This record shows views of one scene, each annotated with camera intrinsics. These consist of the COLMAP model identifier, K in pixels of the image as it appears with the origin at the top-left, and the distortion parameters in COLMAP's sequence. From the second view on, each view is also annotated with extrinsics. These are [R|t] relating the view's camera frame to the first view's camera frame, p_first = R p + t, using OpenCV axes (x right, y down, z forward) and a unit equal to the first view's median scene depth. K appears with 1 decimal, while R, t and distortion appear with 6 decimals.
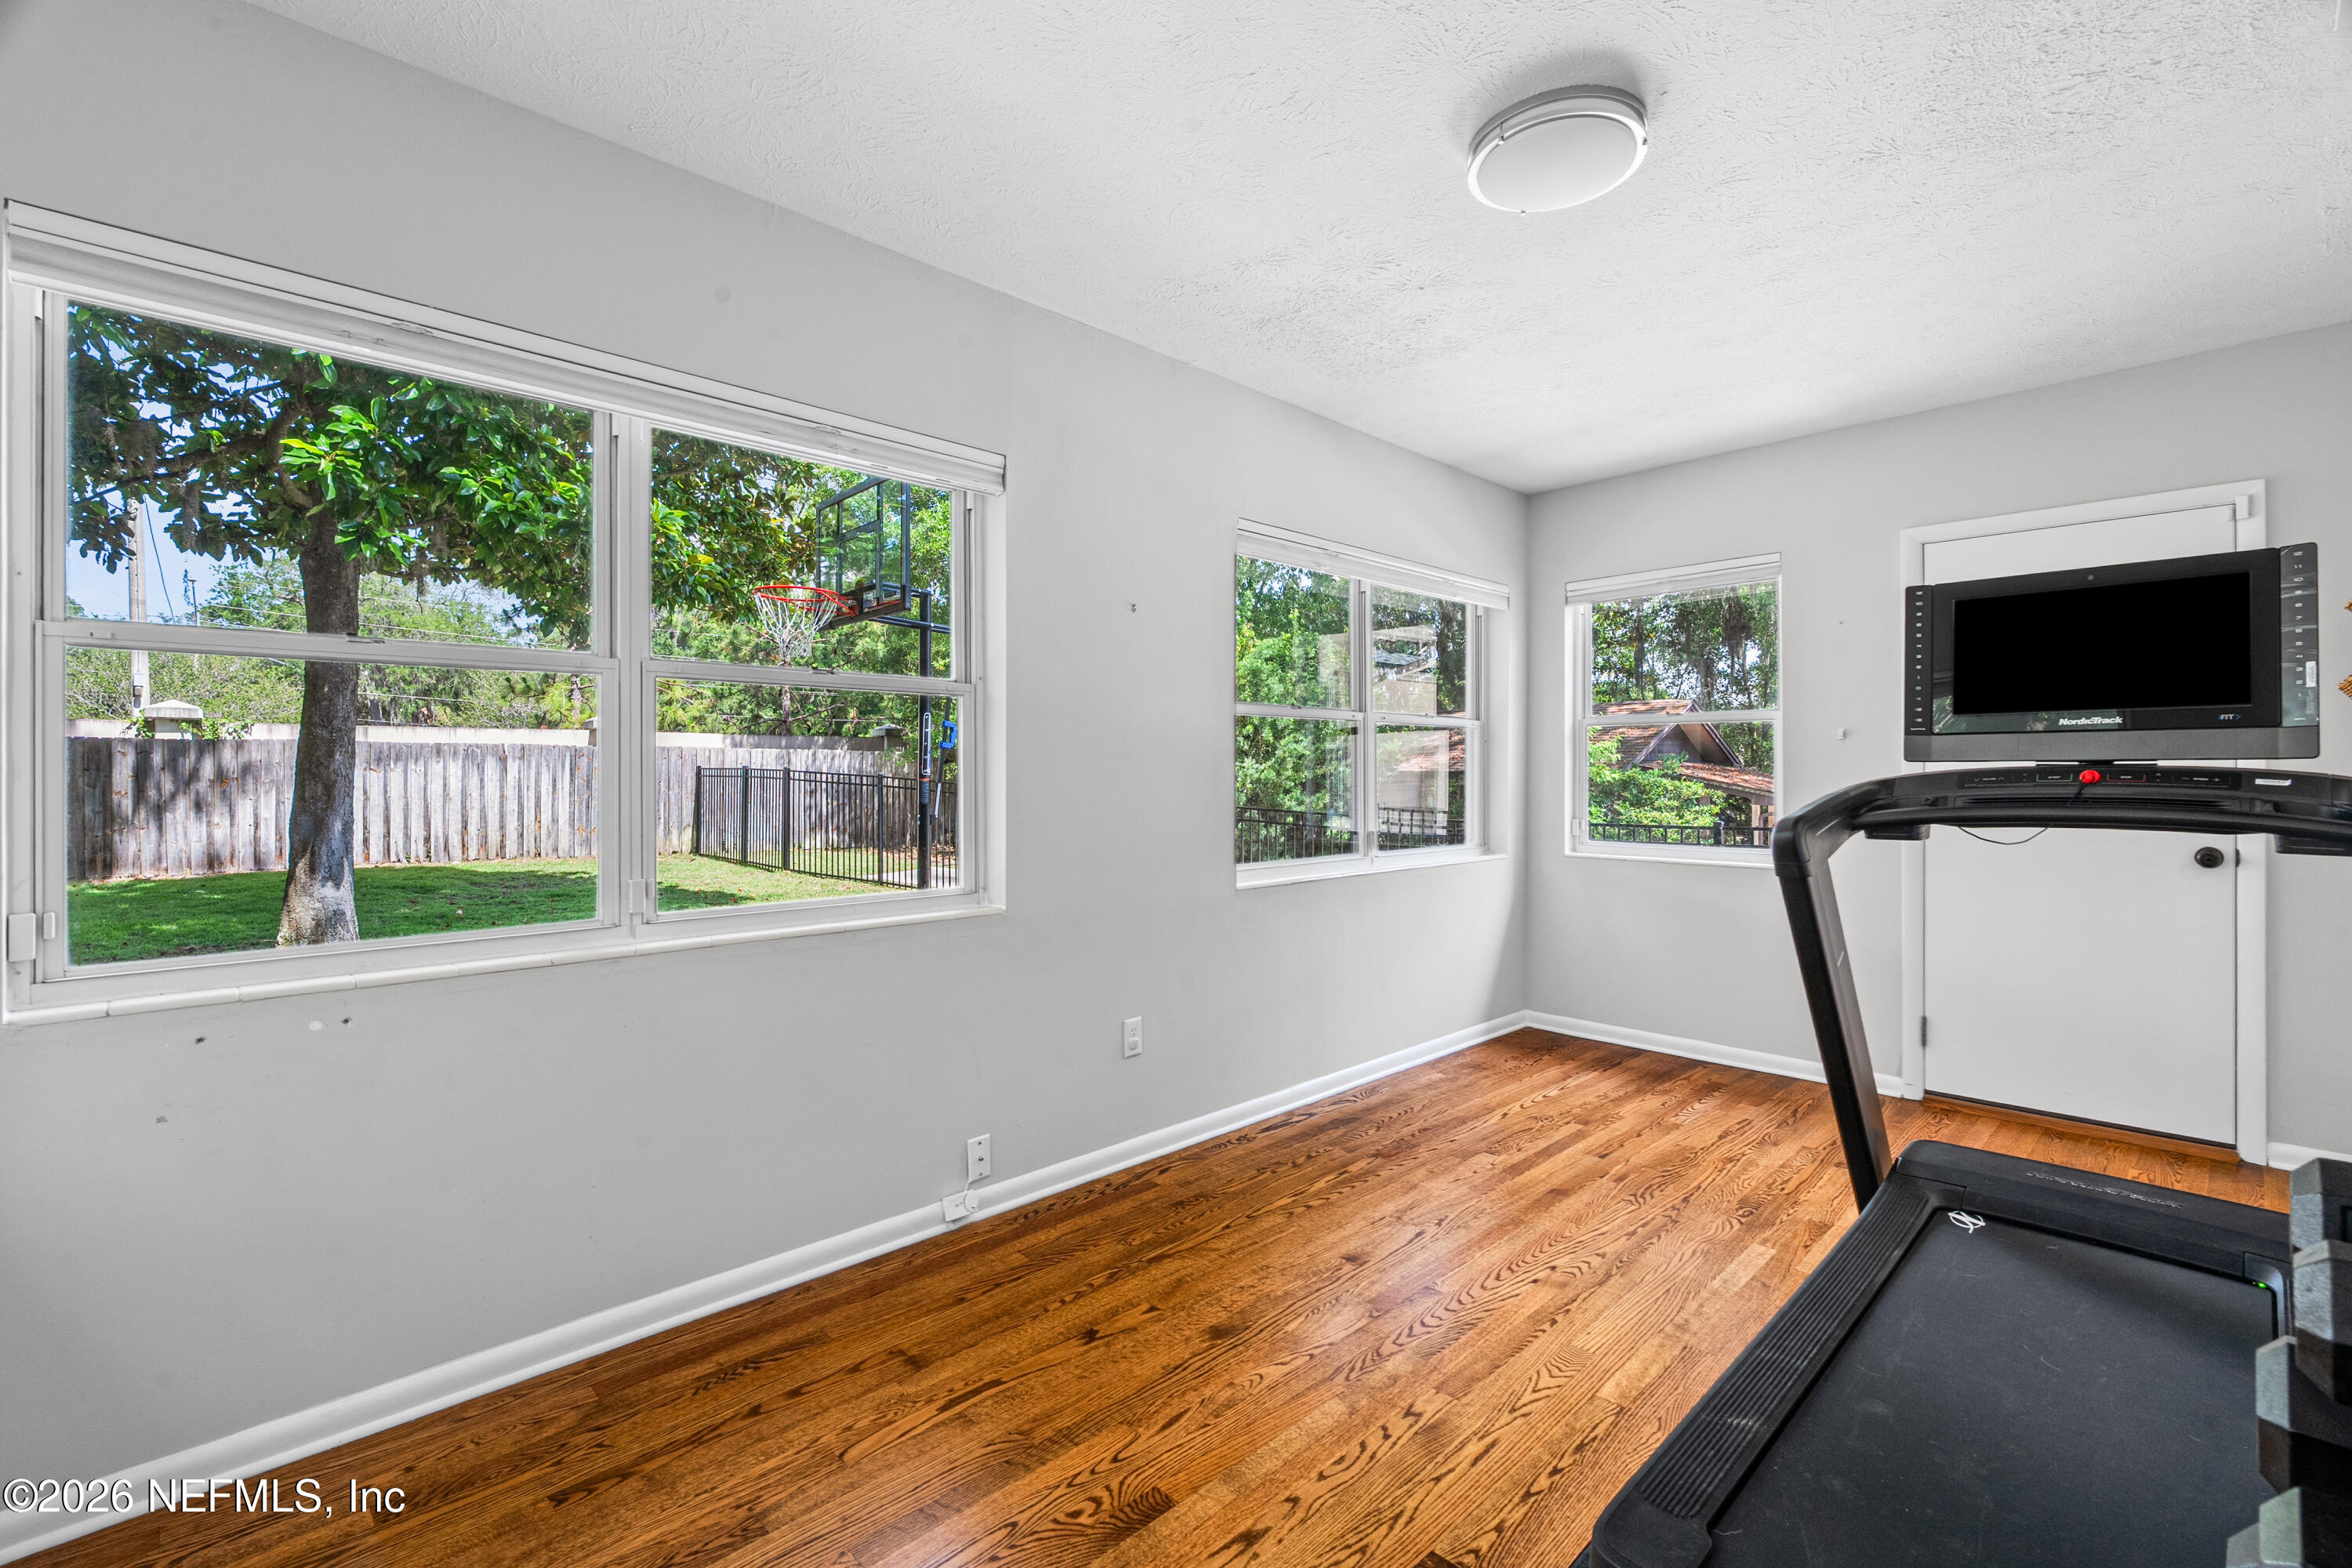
lens RADIAL K [[1050.4, 0, 1176.1], [0, 1050.4, 783.5], [0, 0, 1]] dist [-0.001374, -0.000667]
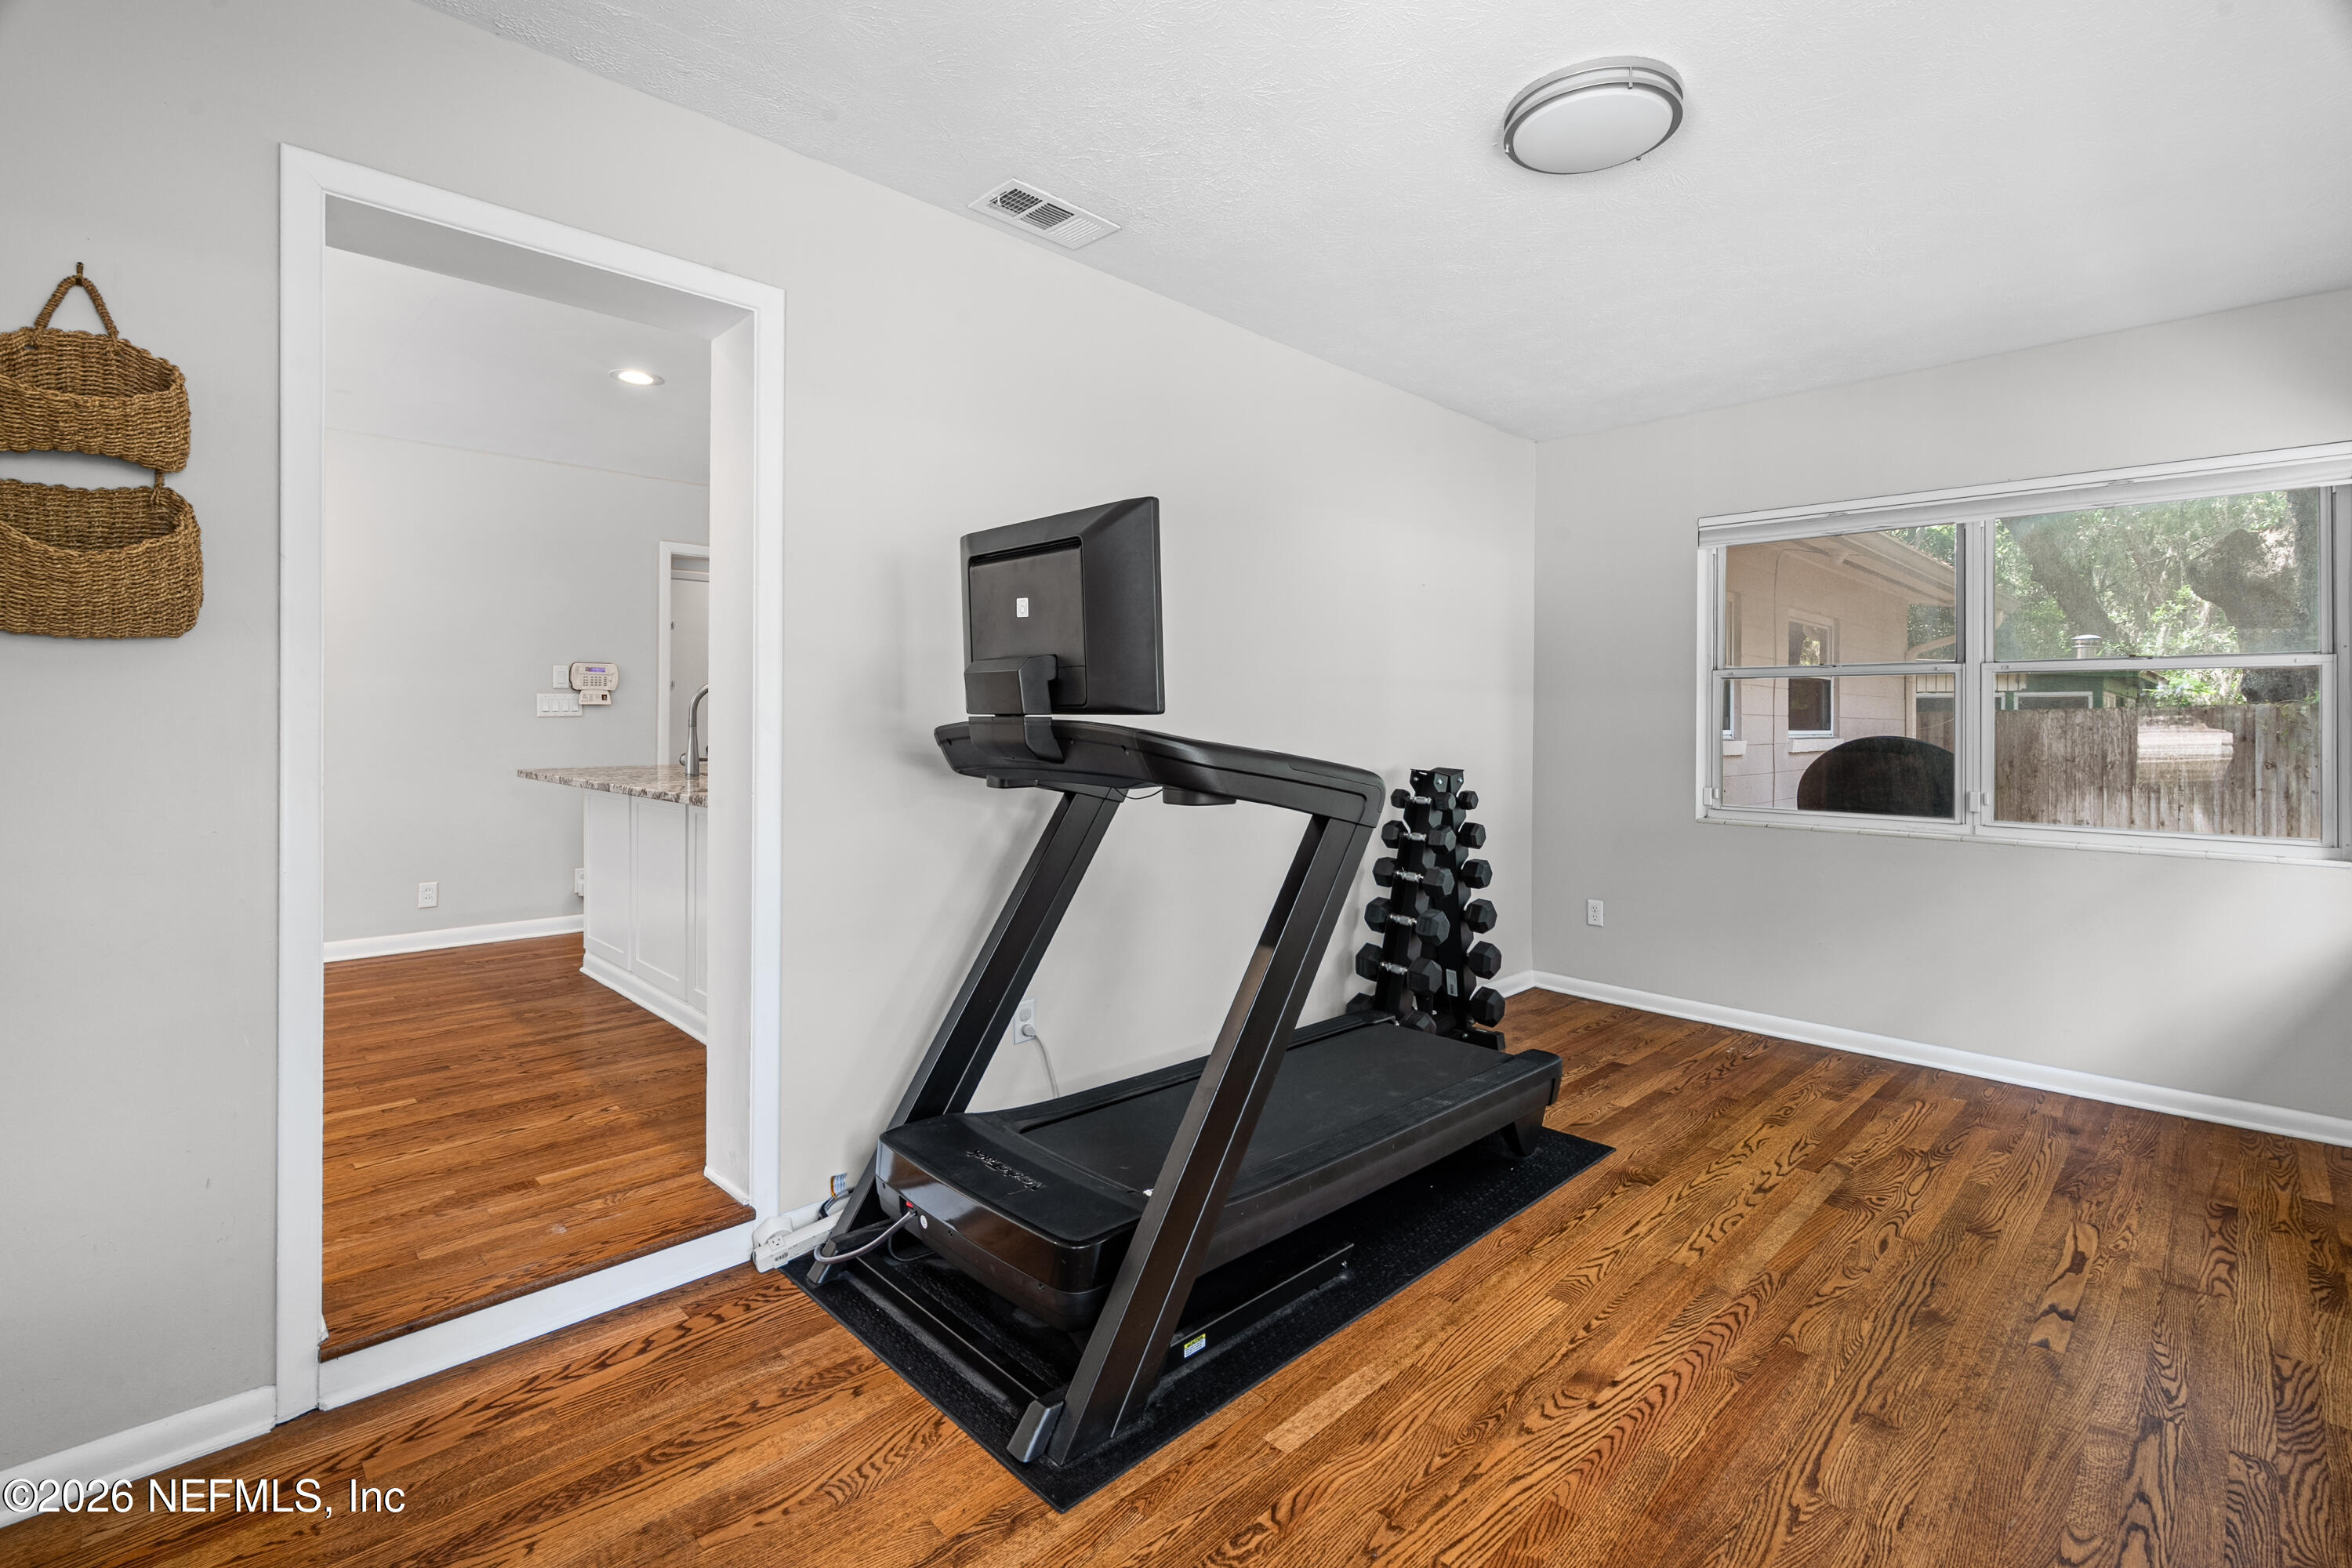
lens RADIAL K [[1050.4, 0, 1187.2], [0, 1050.4, 721.8], [0, 0, 1]] dist [-0.001374, -0.000667]
pose [[-0.999942, -0.007804, -0.007395, 0.737687], [-0.007884, 0.999910, 0.010863, -0.025246], [0.007310, 0.010921, -0.999914, 1.954774]]
